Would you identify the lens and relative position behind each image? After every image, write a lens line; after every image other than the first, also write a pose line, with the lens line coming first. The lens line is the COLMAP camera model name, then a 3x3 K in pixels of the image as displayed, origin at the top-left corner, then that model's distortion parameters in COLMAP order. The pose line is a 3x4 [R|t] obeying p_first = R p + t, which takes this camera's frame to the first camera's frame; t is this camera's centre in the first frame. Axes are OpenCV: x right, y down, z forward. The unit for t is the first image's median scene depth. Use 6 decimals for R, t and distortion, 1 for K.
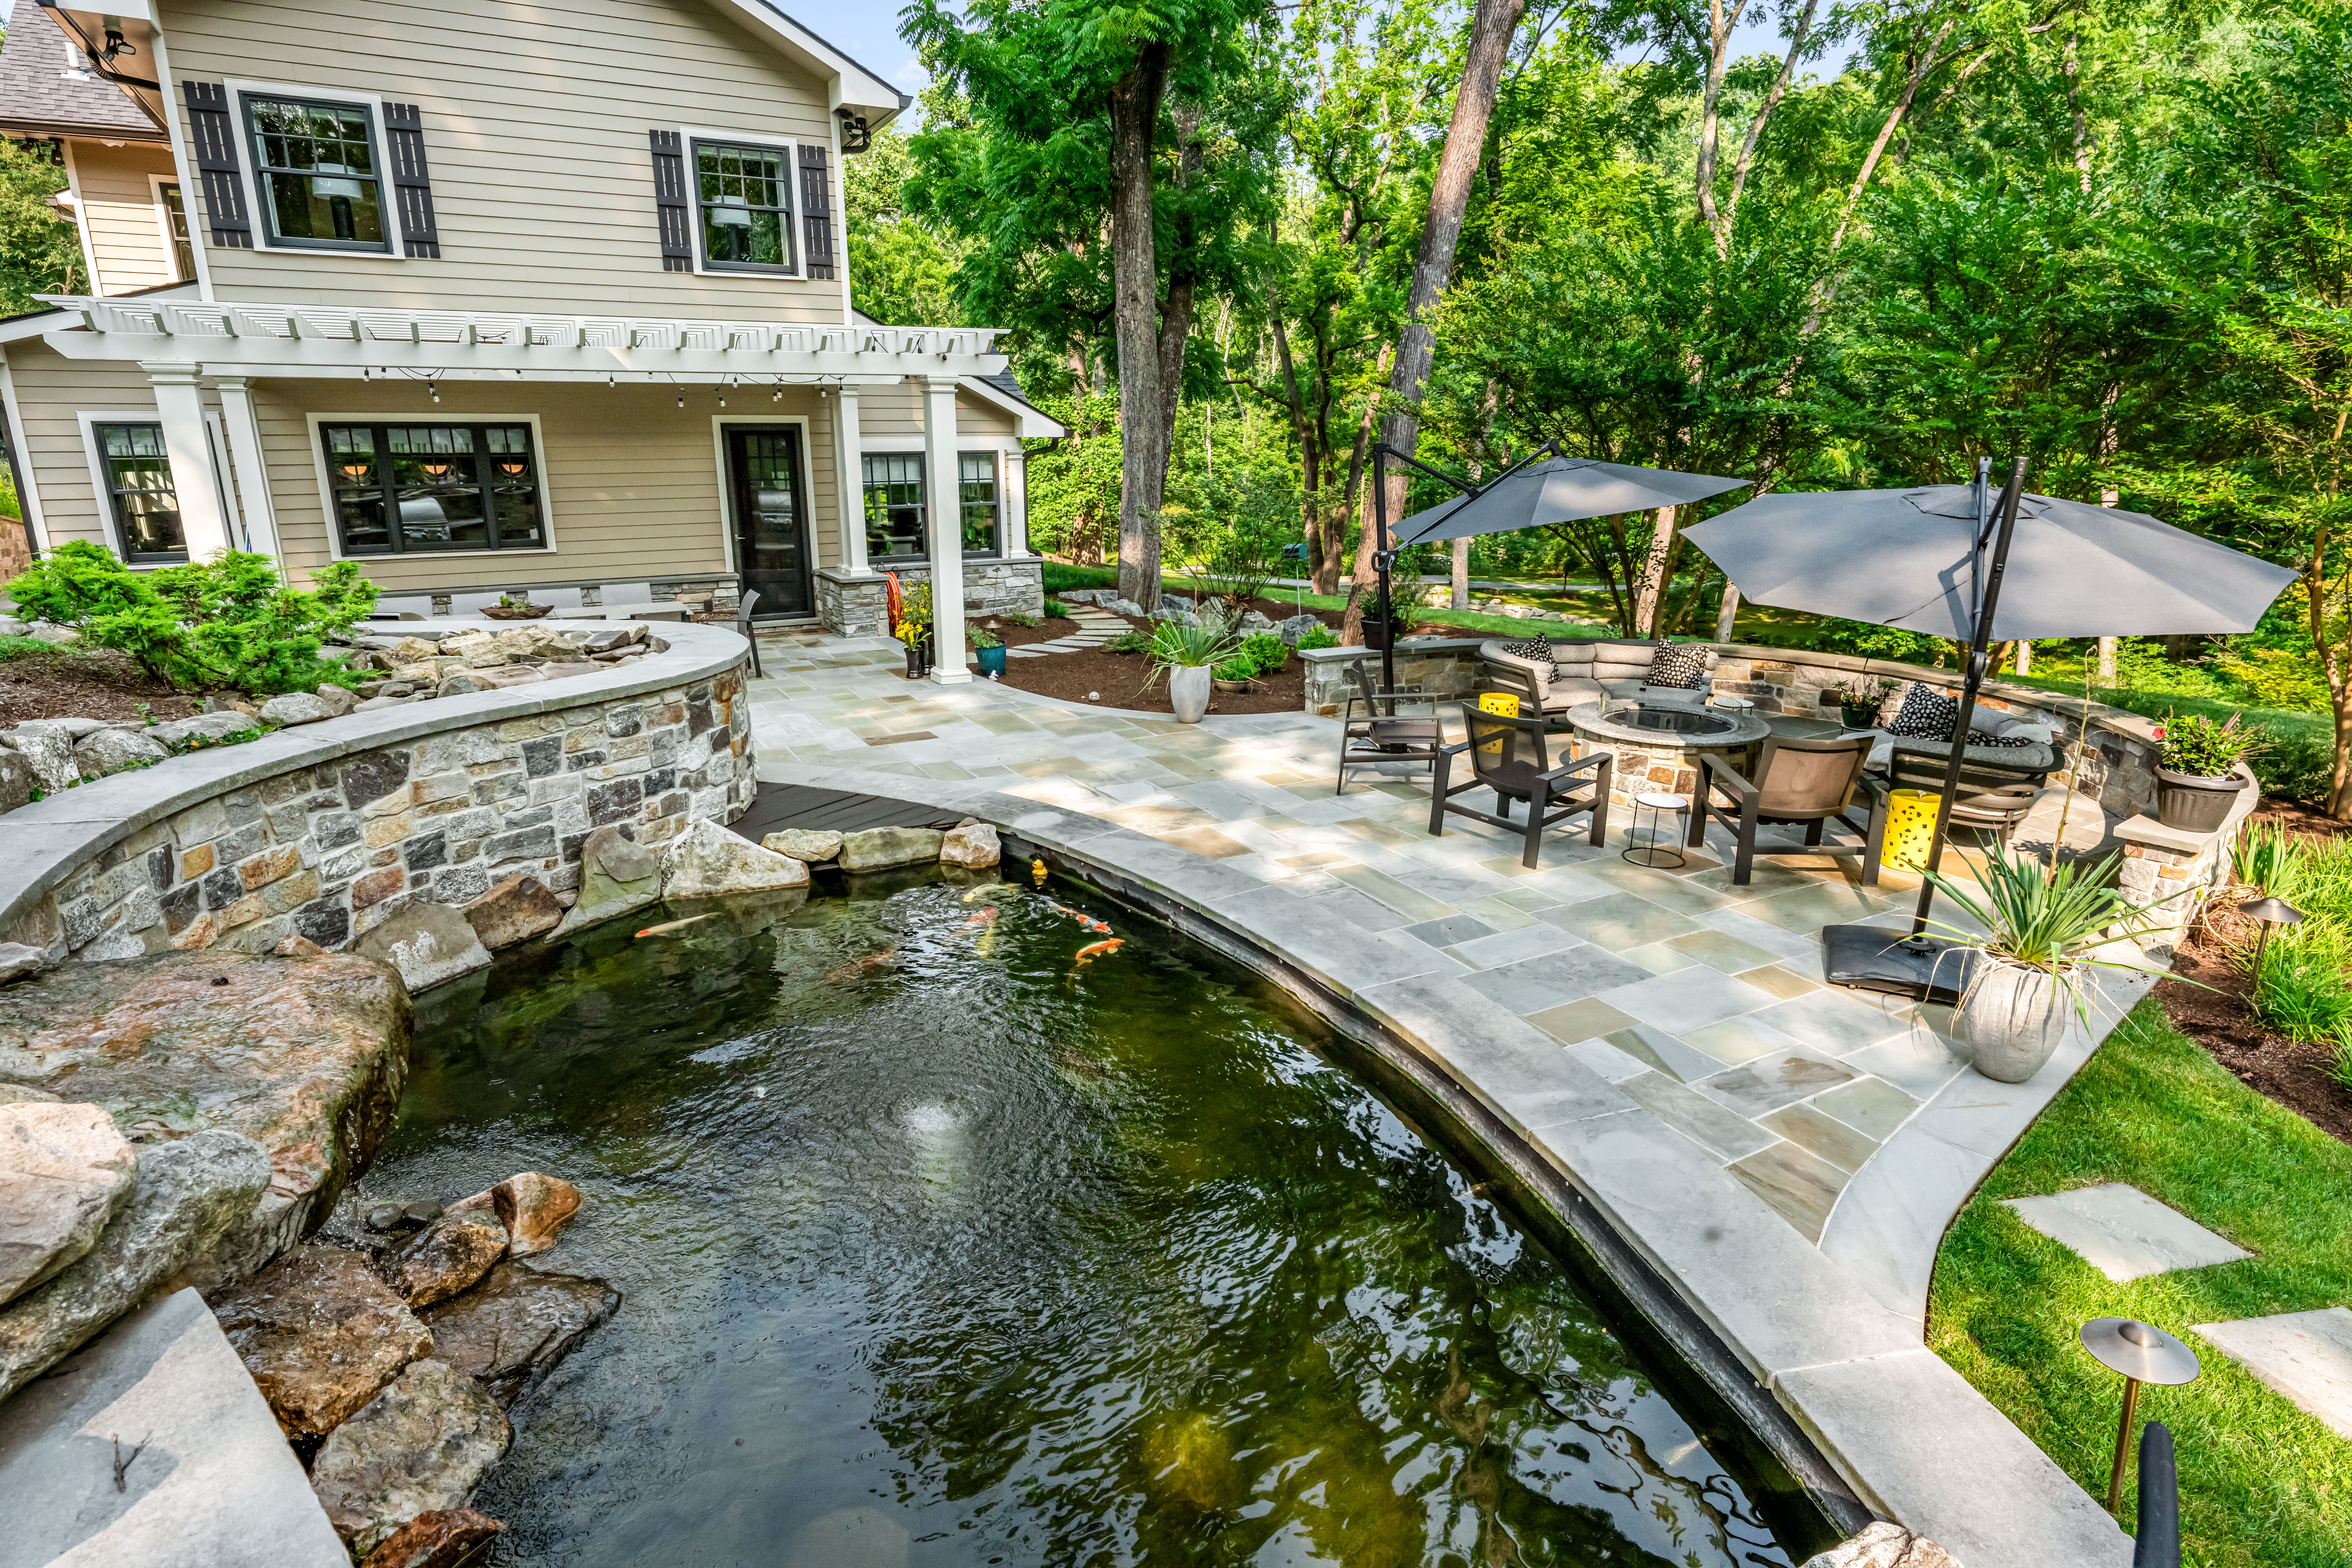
lens RADIAL K [[1271.5, 0, 1172.0], [0, 1271.5, 788.1], [0, 0, 1]] dist [0.000830, 0.000353]
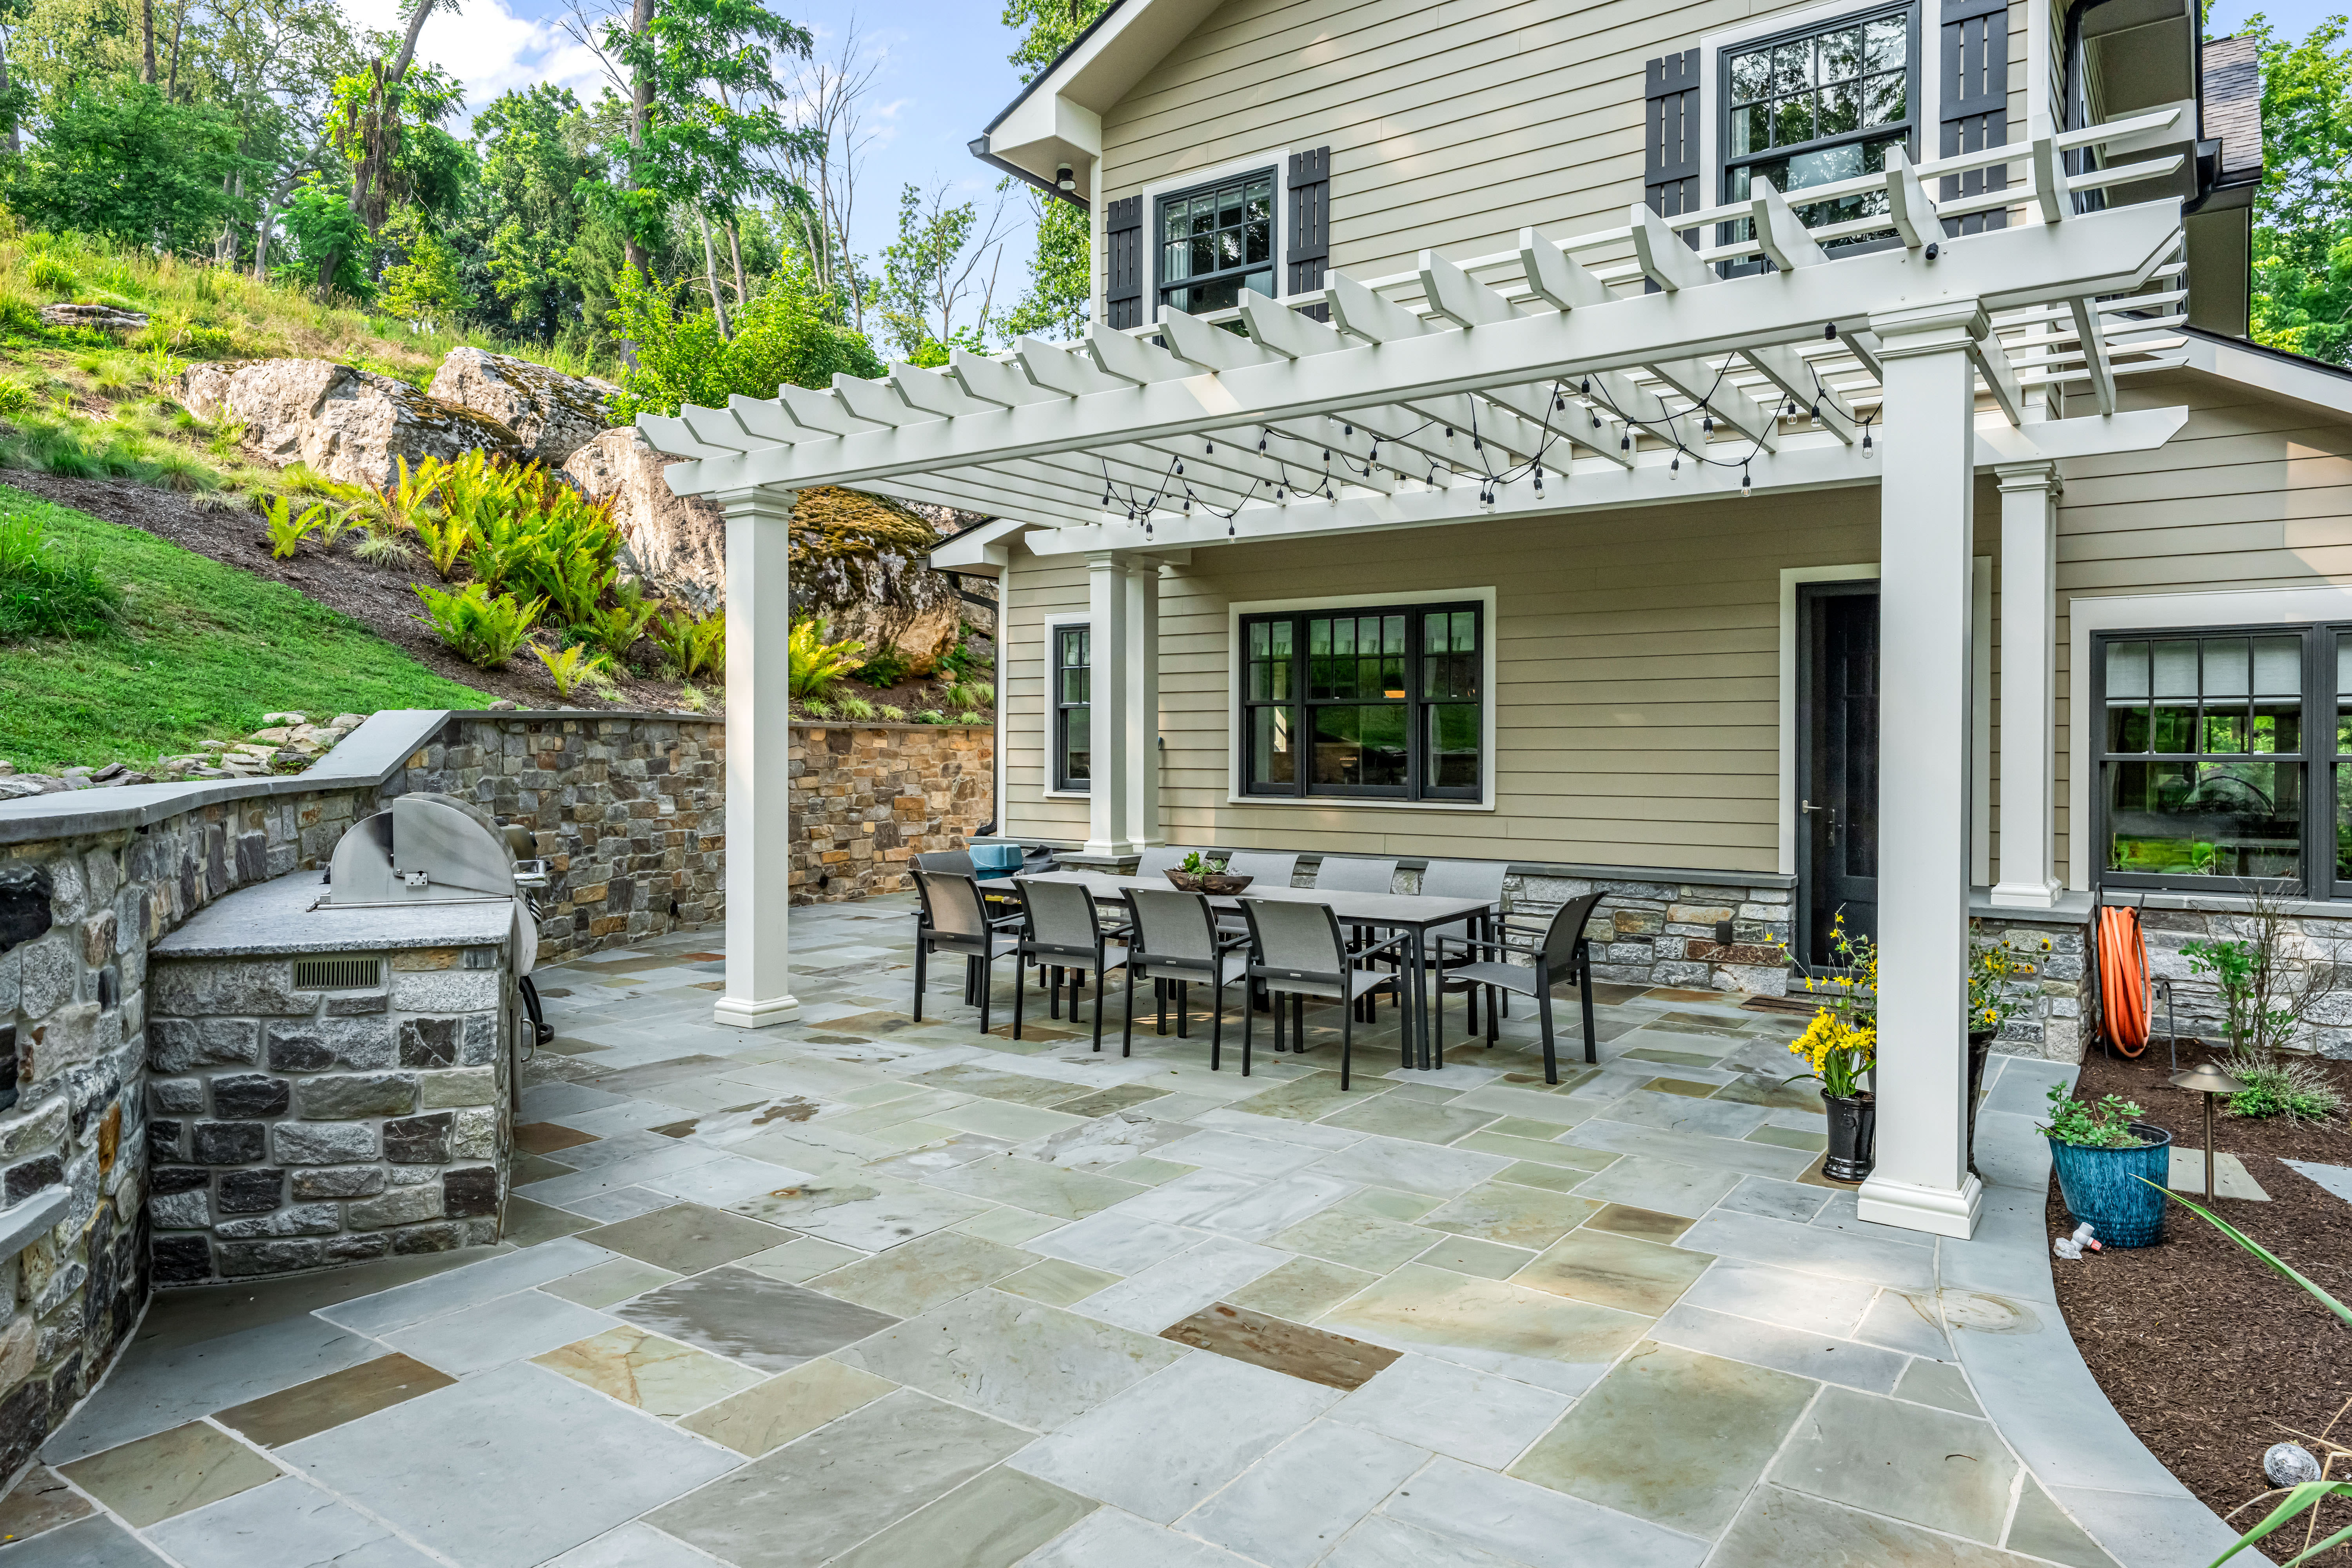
lens RADIAL K [[1467.8, 0, 1179.0], [0, 1467.8, 754.2], [0, 0, 1]] dist [-0.005700, 0.002696]
pose [[0.429904, 0.007795, -0.902841, 0.074760], [-0.253593, 0.960752, -0.112458, -0.102370], [0.866530, 0.277300, 0.415007, 0.618473]]
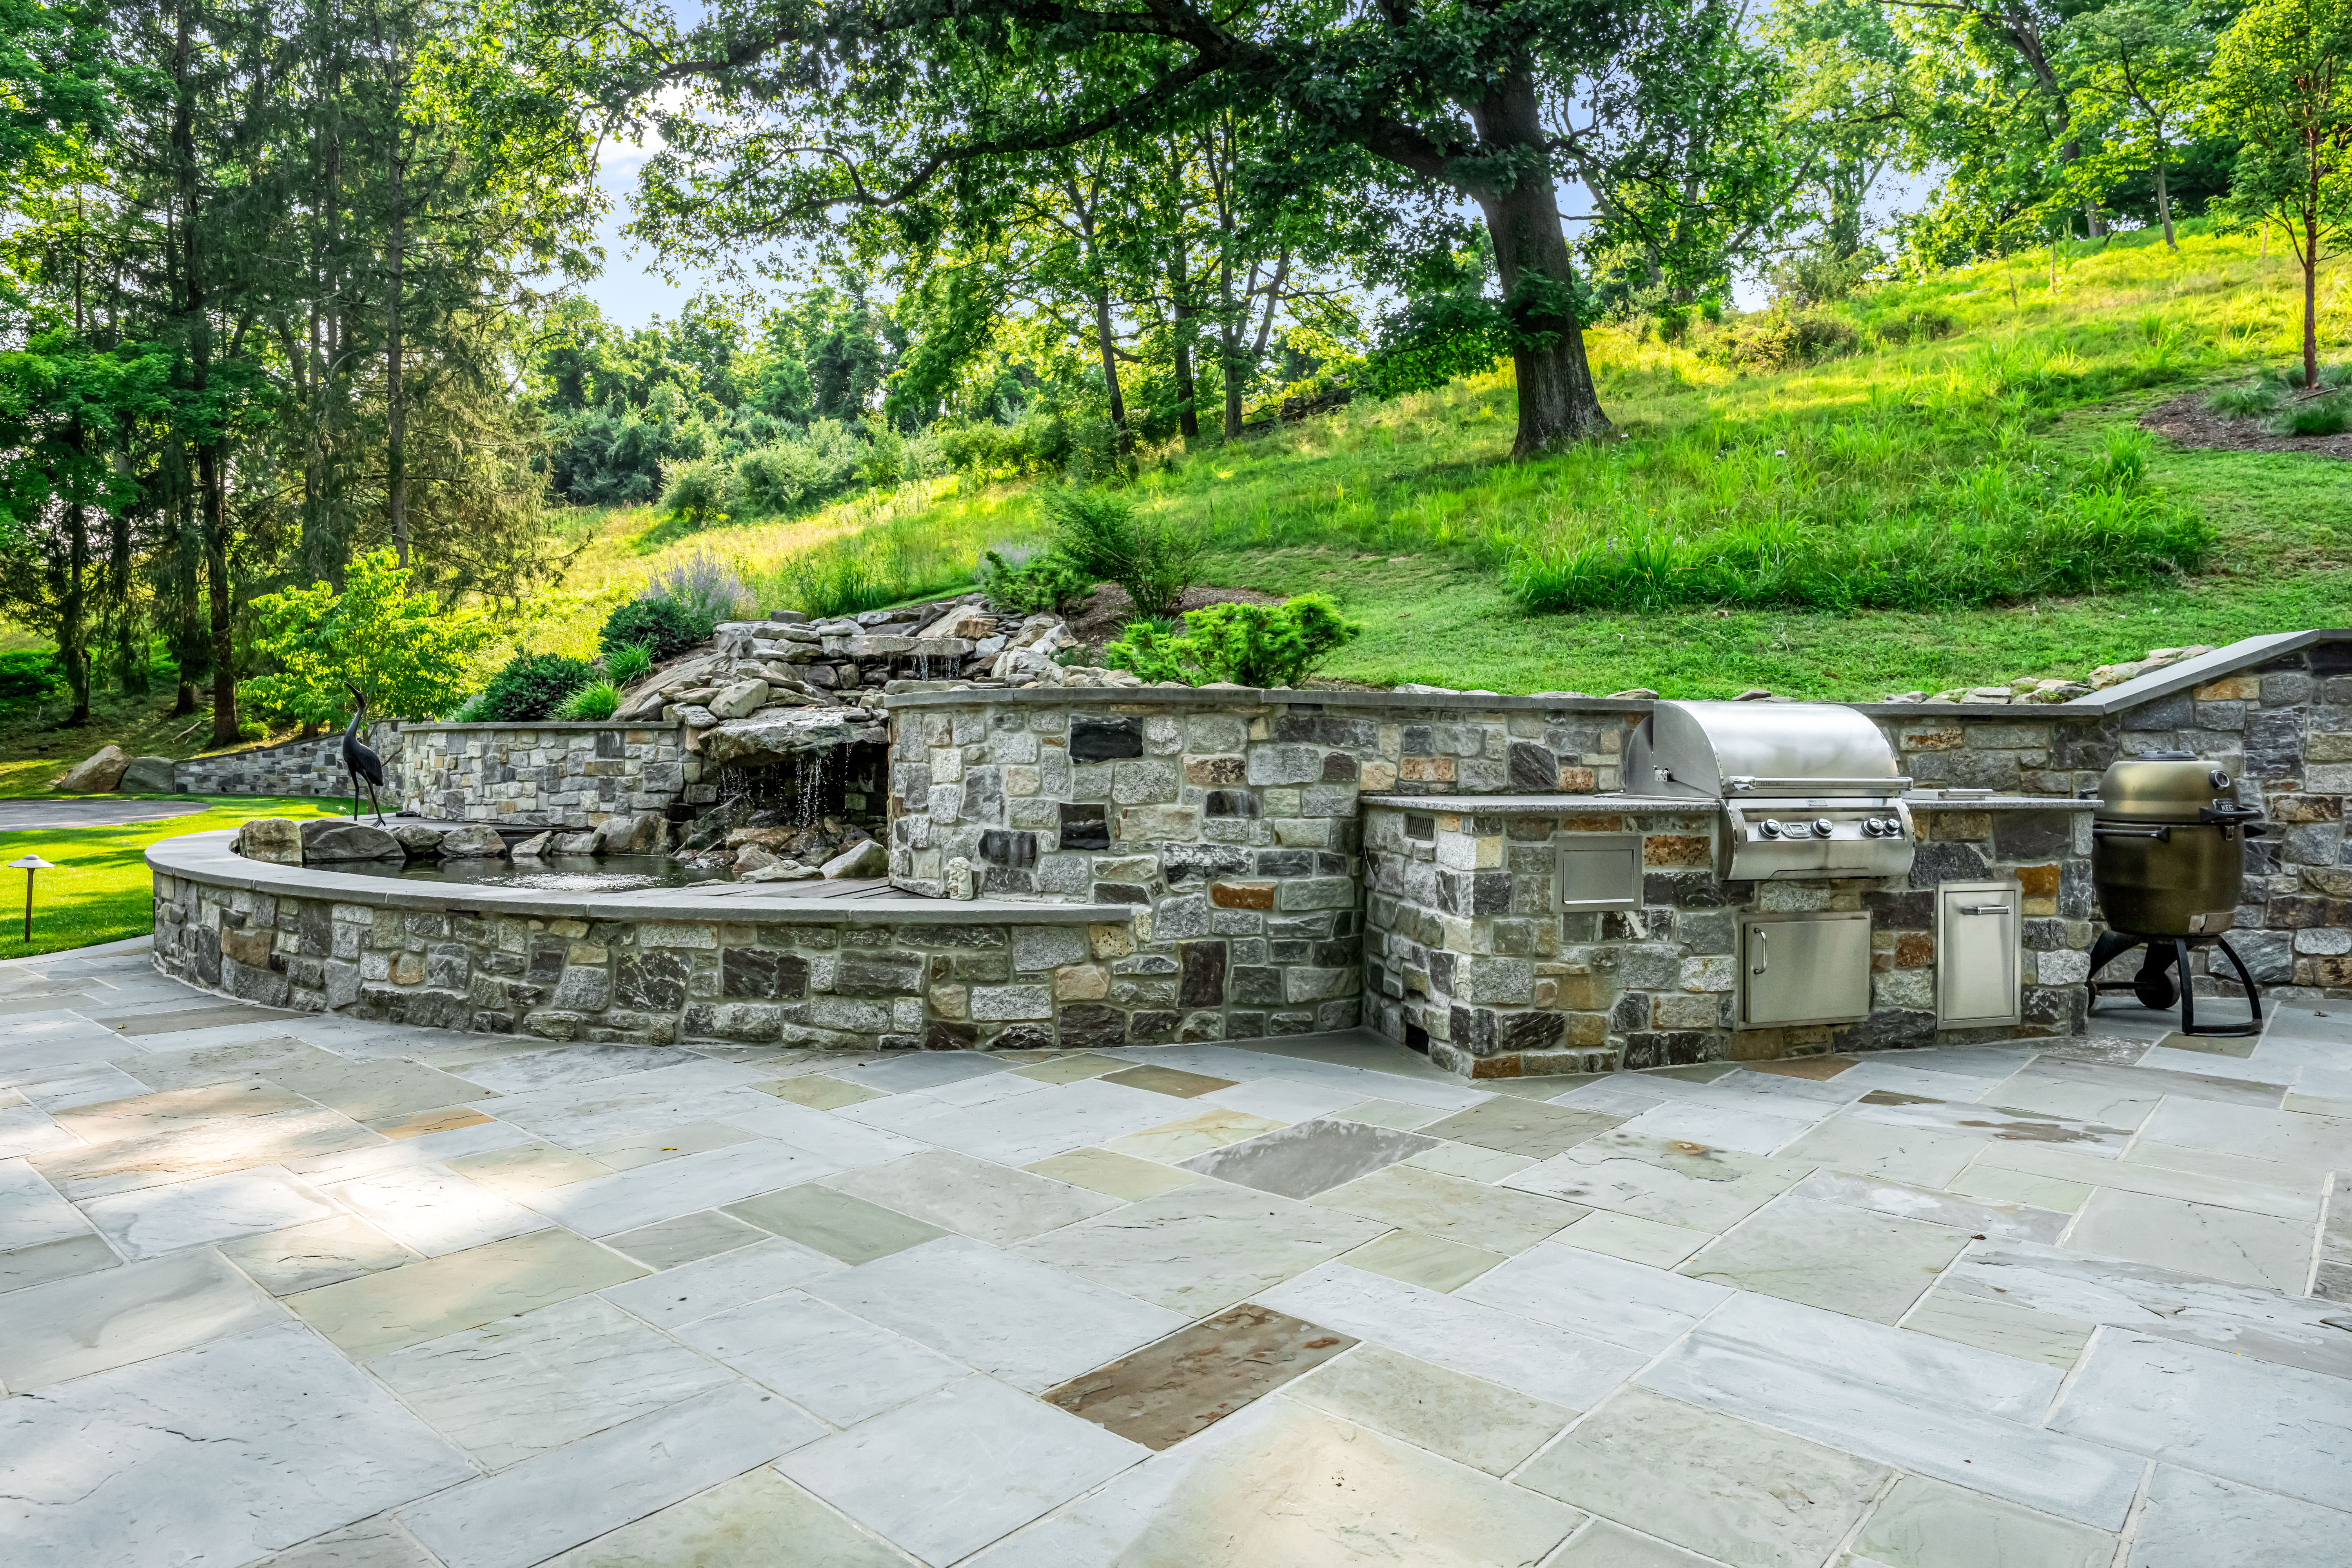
lens RADIAL K [[1401.2, 0, 1177.8], [0, 1401.2, 773.1], [0, 0, 1]] dist [-0.002664, -0.001218]
pose [[-0.941905, 0.001471, -0.335877, -0.101165], [-0.096914, 0.956270, 0.275964, -0.160201], [0.321595, 0.292483, -0.900572, 0.929076]]
